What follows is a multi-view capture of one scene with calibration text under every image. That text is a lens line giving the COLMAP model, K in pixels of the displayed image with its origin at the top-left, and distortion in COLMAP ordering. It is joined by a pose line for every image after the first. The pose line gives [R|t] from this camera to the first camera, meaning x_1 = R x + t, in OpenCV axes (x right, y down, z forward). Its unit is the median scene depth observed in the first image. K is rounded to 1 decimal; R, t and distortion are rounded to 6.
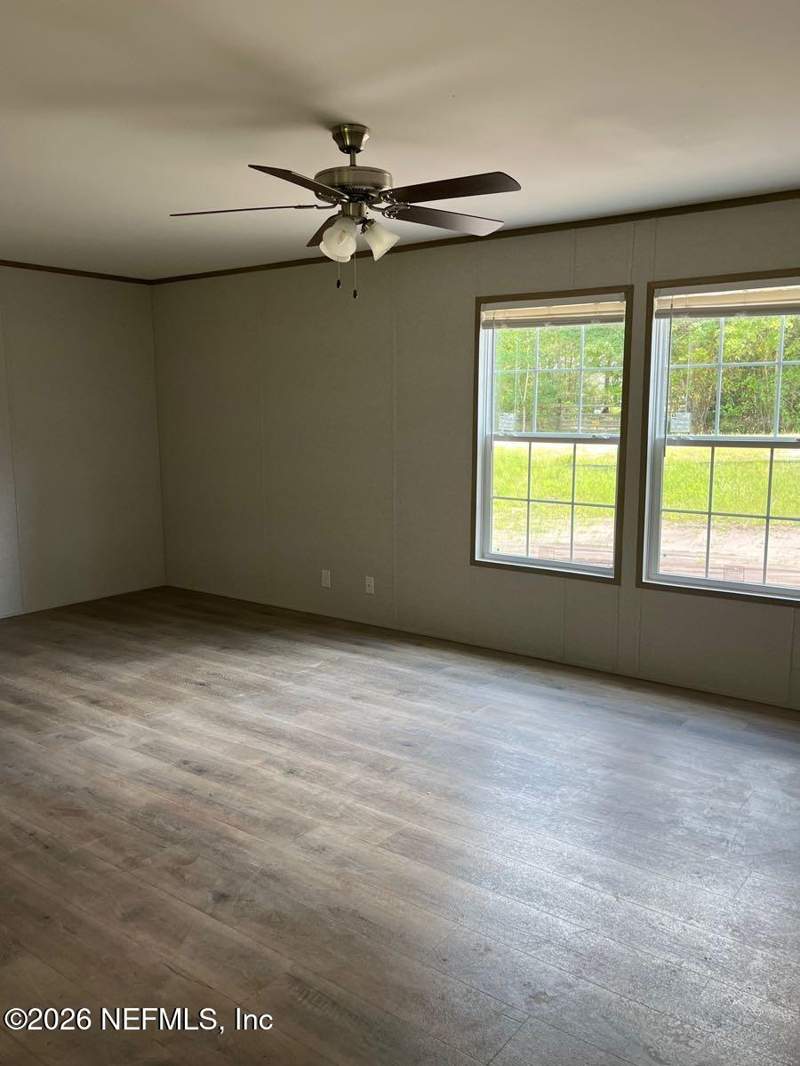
lens RADIAL K [[857.7, 0, 408.8], [0, 857.7, 554.5], [0, 0, 1]] dist [0.013341, -0.007677]
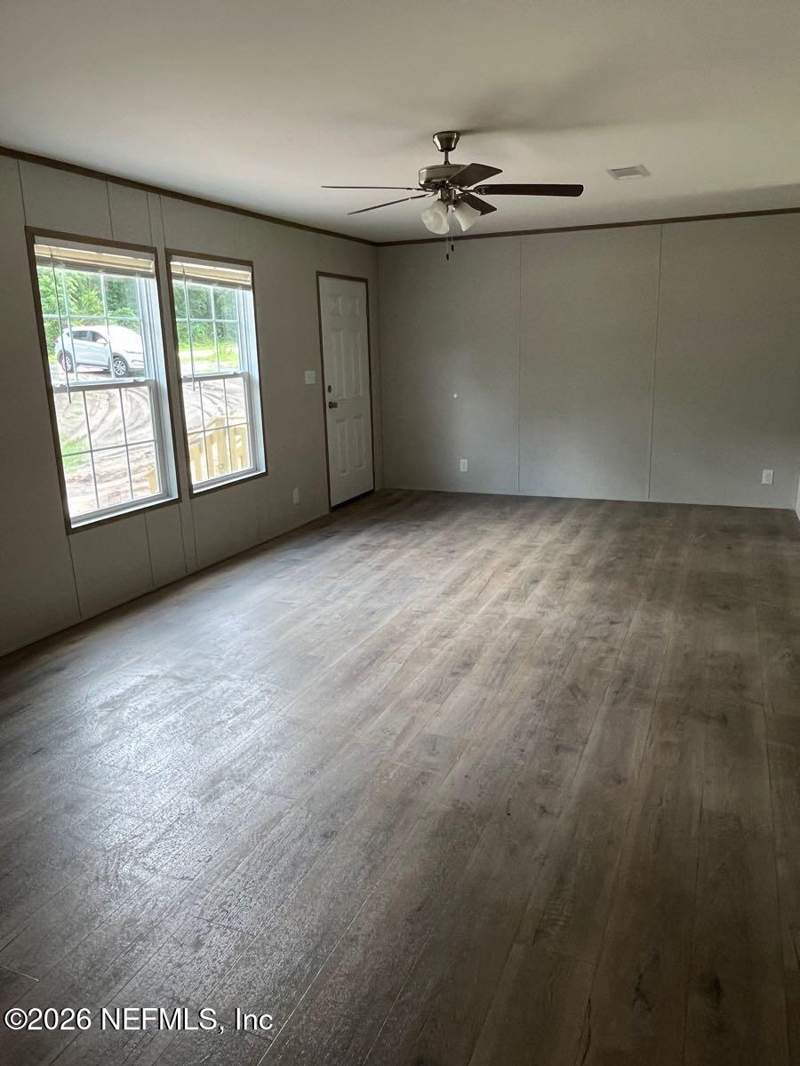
lens RADIAL K [[751.3, 0, 404.3], [0, 751.3, 535.9], [0, 0, 1]] dist [0.012541, -0.003681]
pose [[-0.233362, -0.230602, 0.944651, -0.949516], [0.200064, 0.939303, 0.278720, -0.171942], [-0.951586, 0.254033, -0.173062, 1.016375]]
